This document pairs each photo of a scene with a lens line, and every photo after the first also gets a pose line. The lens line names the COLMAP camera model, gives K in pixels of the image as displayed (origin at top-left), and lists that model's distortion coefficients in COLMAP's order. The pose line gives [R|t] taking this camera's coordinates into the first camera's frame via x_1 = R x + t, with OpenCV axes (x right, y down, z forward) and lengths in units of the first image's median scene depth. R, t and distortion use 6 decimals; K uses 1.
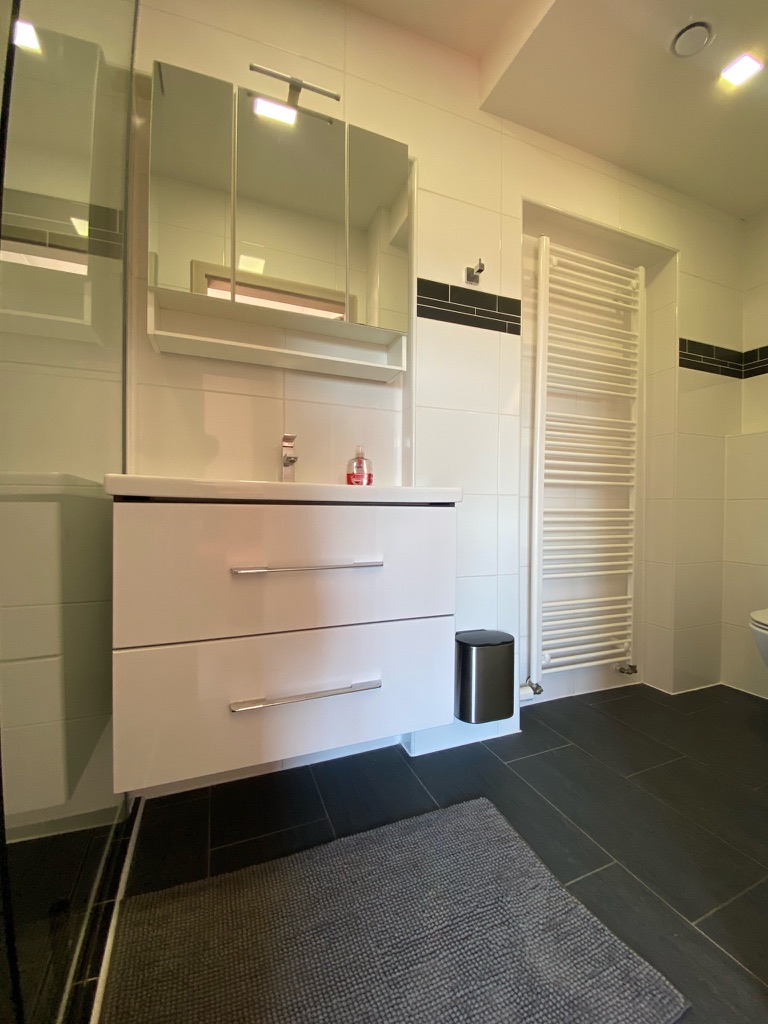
lens RADIAL K [[420.8, 0, 380.3], [0, 420.8, 513.9], [0, 0, 1]] dist [0.000975, -0.008296]
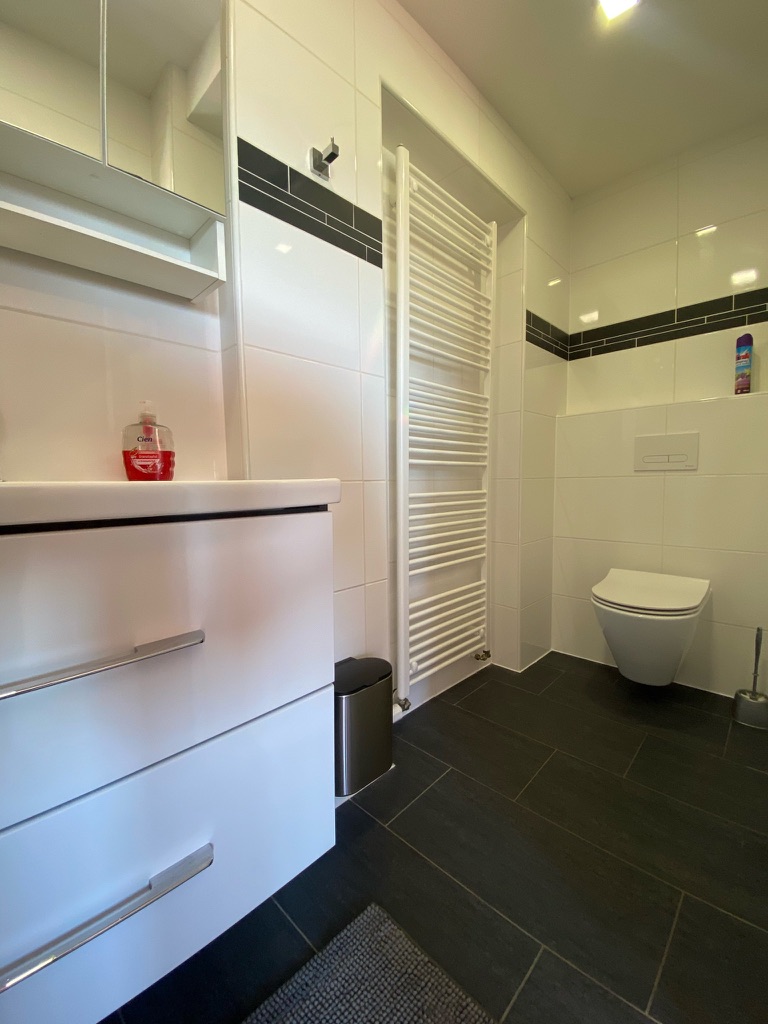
lens RADIAL K [[420.8, 0, 385.1], [0, 420.8, 514.6], [0, 0, 1]] dist [0.000975, -0.008296]
pose [[0.910614, -0.051600, 0.410024, 0.003293], [0.024829, 0.997213, 0.070352, -0.031652], [-0.412512, -0.053883, 0.909357, 0.259069]]
